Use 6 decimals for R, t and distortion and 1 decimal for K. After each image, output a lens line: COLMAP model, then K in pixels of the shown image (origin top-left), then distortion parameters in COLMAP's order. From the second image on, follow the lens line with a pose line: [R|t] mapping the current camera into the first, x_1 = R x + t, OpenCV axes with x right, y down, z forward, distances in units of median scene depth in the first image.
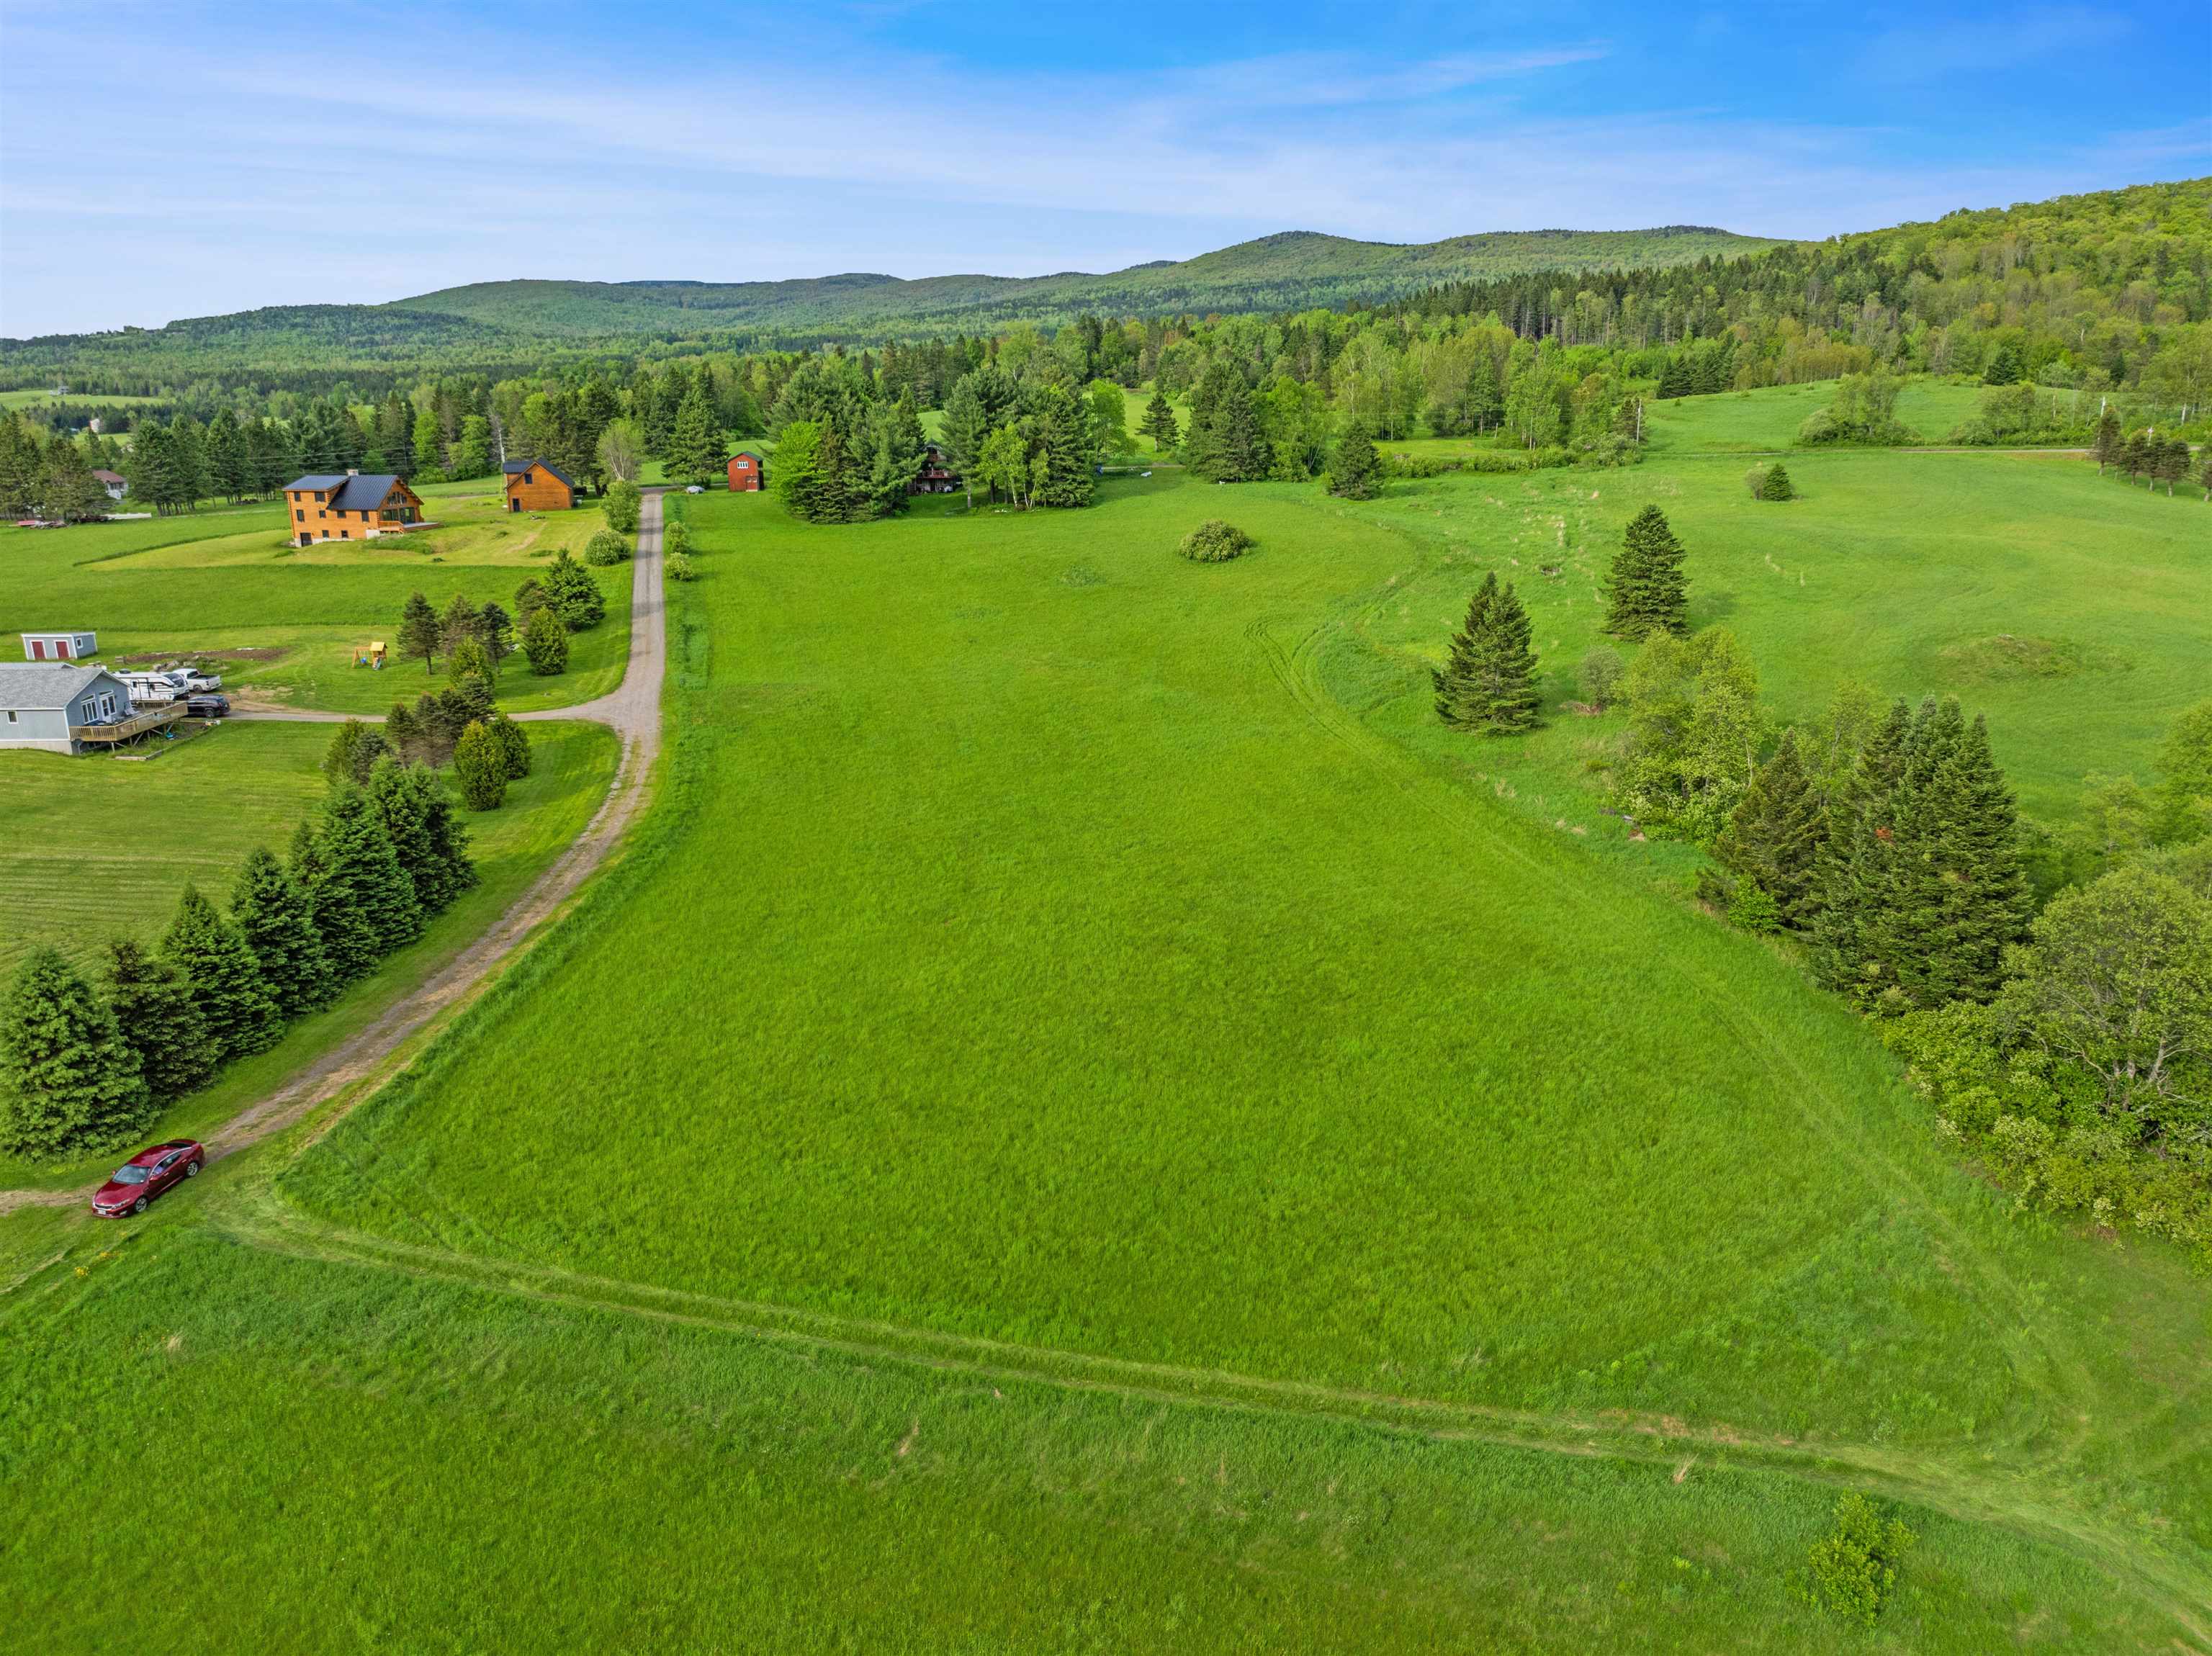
lens RADIAL K [[1552.0, 0, 1107.2], [0, 1552.0, 836.3], [0, 0, 1]] dist [-0.062126, 0.029782]
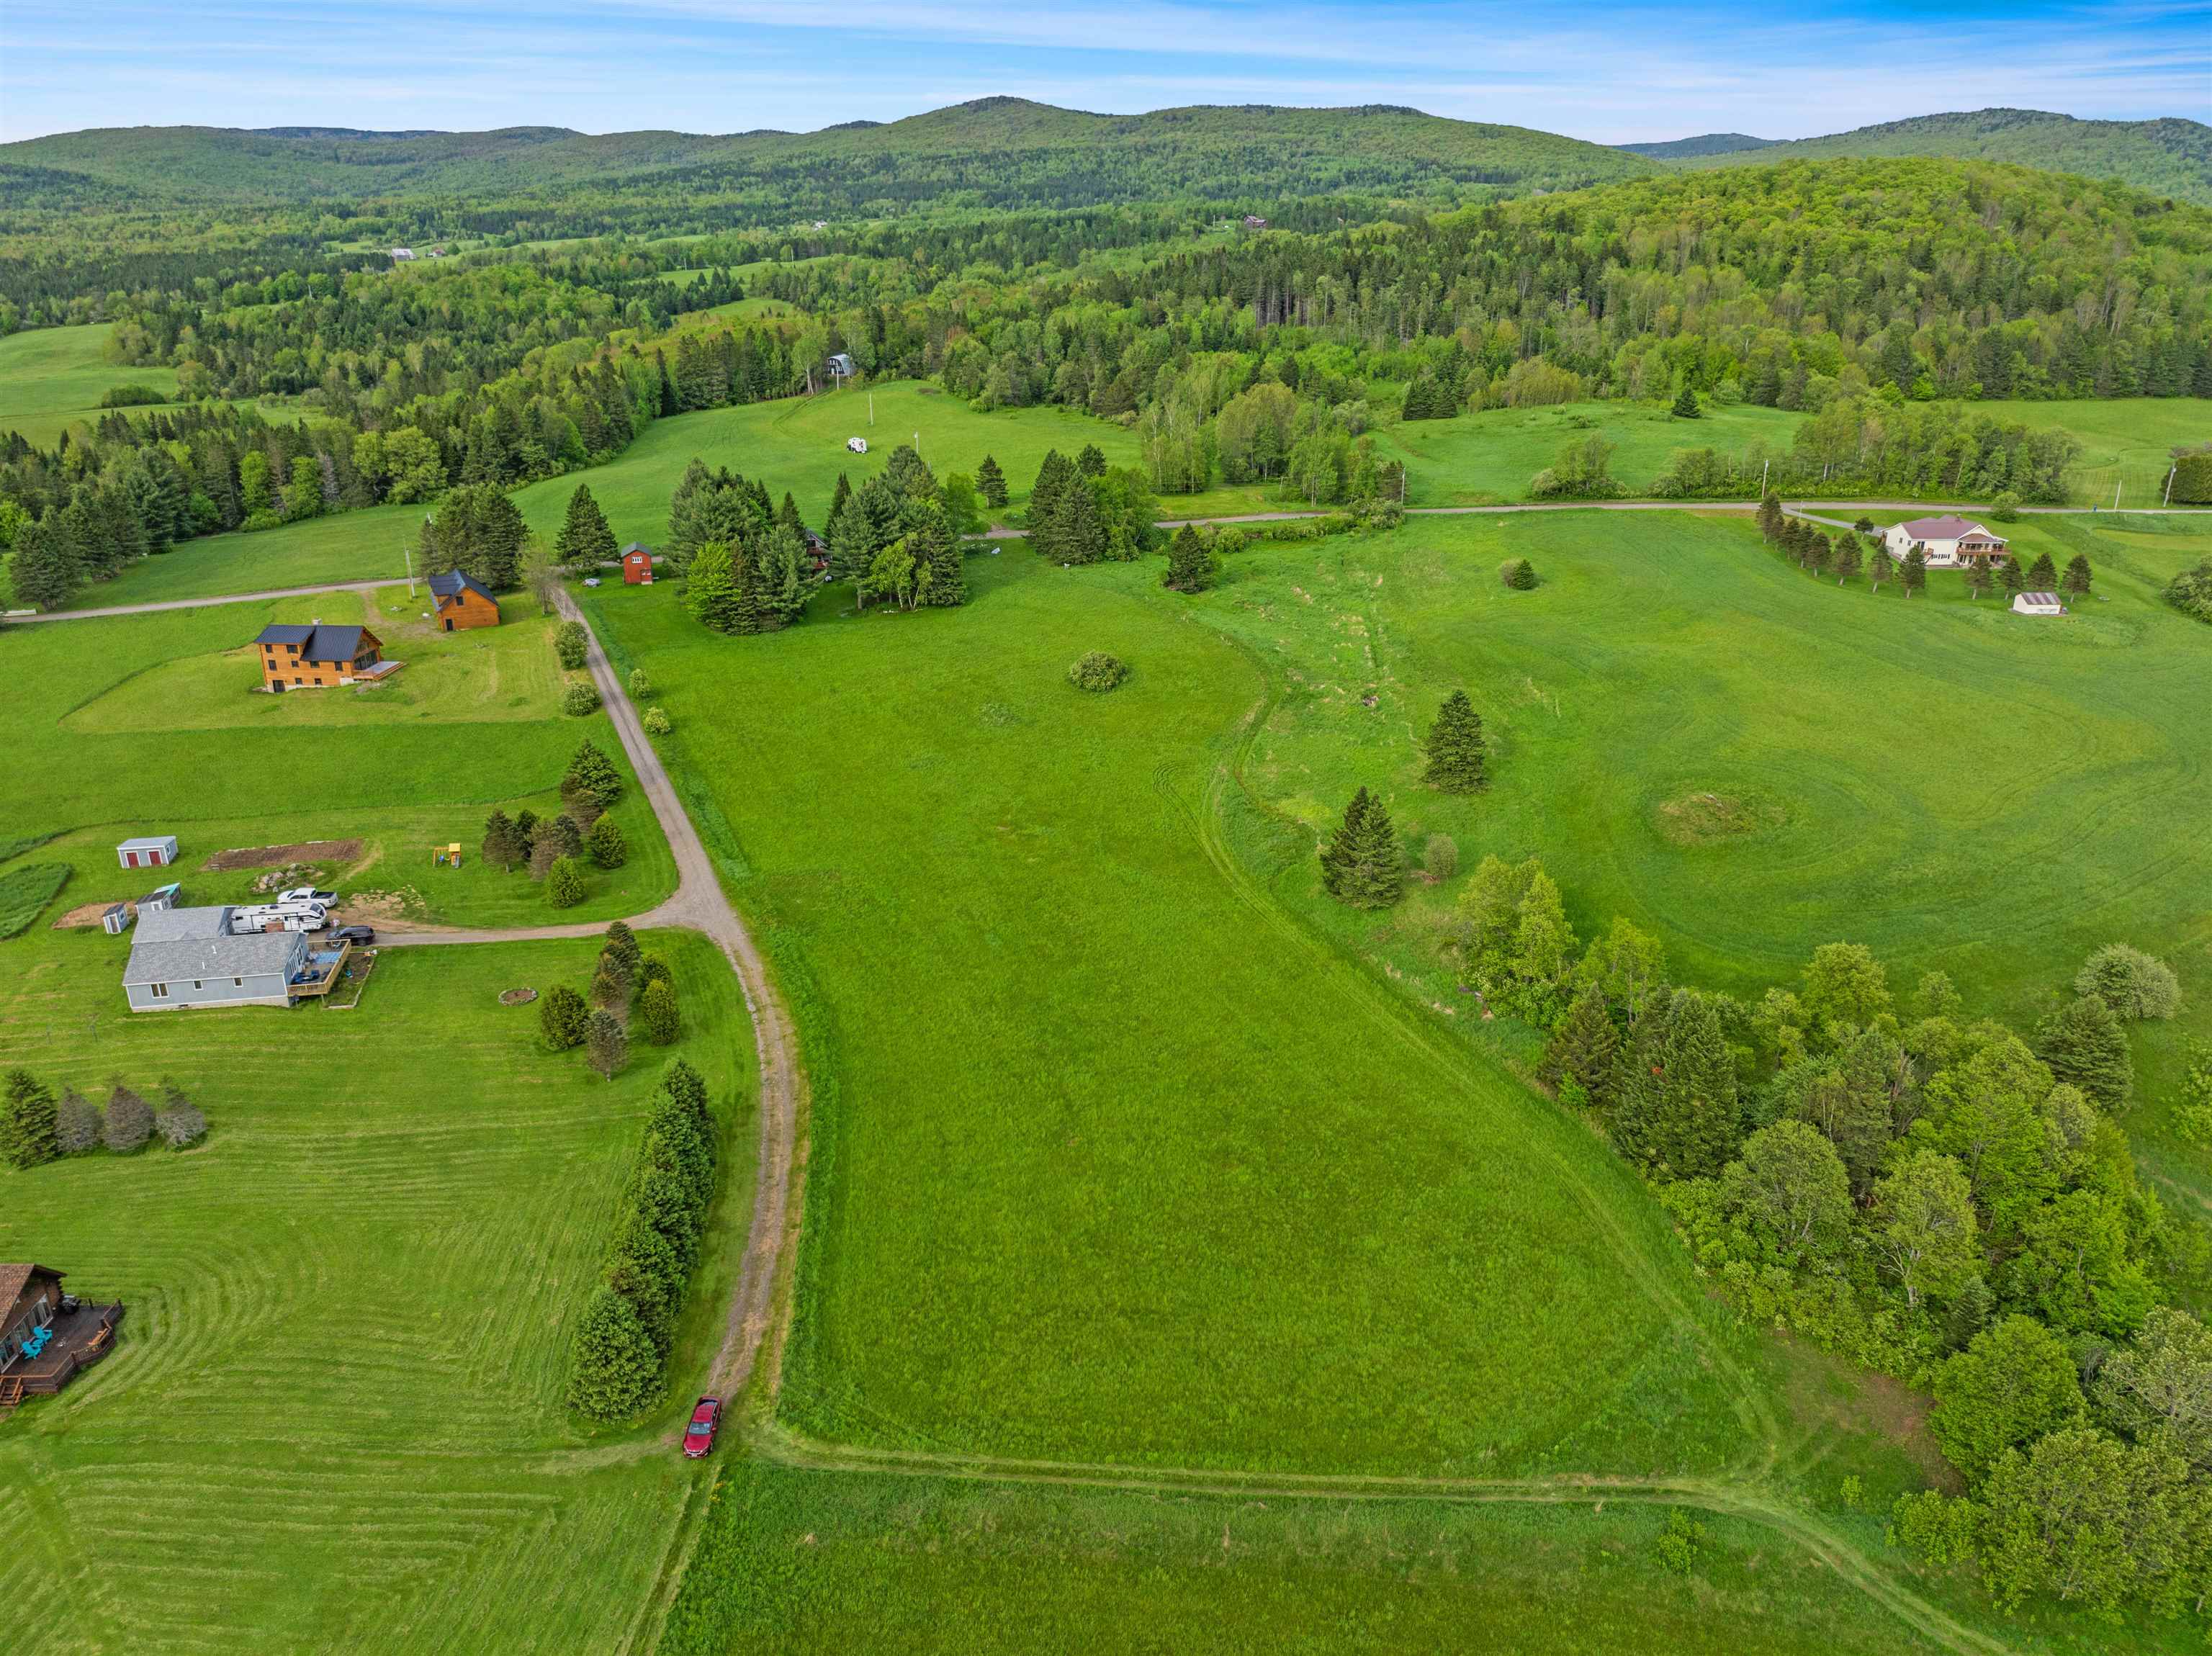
lens RADIAL K [[1552.0, 0, 1124.4], [0, 1552.0, 819.3], [0, 0, 1]] dist [-0.062126, 0.029782]
pose [[0.981603, -0.050257, 0.184200, -0.141961], [0.037076, 0.996545, 0.074320, -0.166053], [-0.187299, -0.066123, 0.980075, -0.205610]]
